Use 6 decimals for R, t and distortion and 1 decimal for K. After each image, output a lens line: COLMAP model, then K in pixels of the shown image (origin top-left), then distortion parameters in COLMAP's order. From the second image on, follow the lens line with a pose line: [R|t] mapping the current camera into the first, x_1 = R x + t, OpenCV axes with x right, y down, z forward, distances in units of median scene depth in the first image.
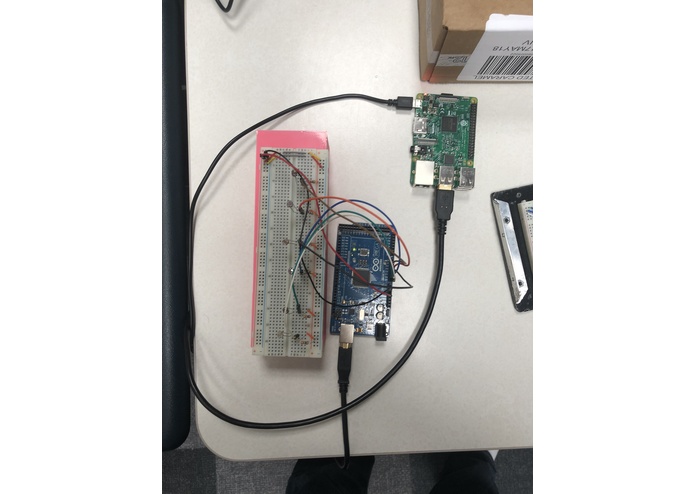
lens RADIAL K [[587.4, 0, 347.5], [0, 587.4, 247.0], [0, 0, 1]] dist [0.000543, -0.000226]
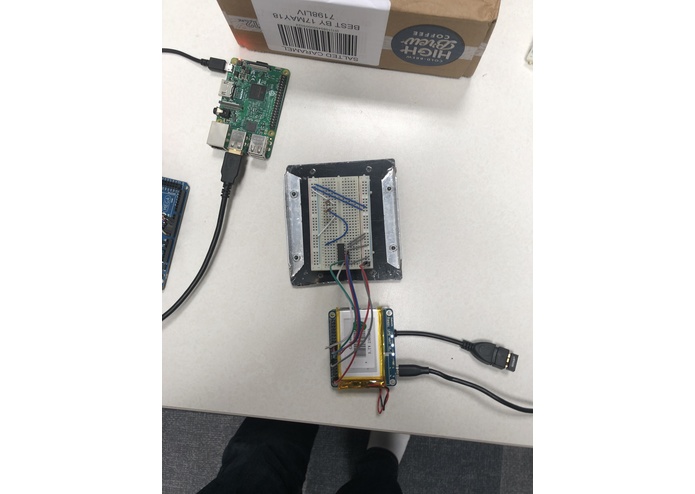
lens RADIAL K [[587.4, 0, 347.5], [0, 587.4, 247.0], [0, 0, 1]] dist [0.000543, -0.000226]
pose [[0.988401, 0.151365, -0.012331, 0.378238], [-0.151315, 0.988474, 0.004878, 0.025187], [0.012928, -0.002956, 0.999912, -0.005760]]
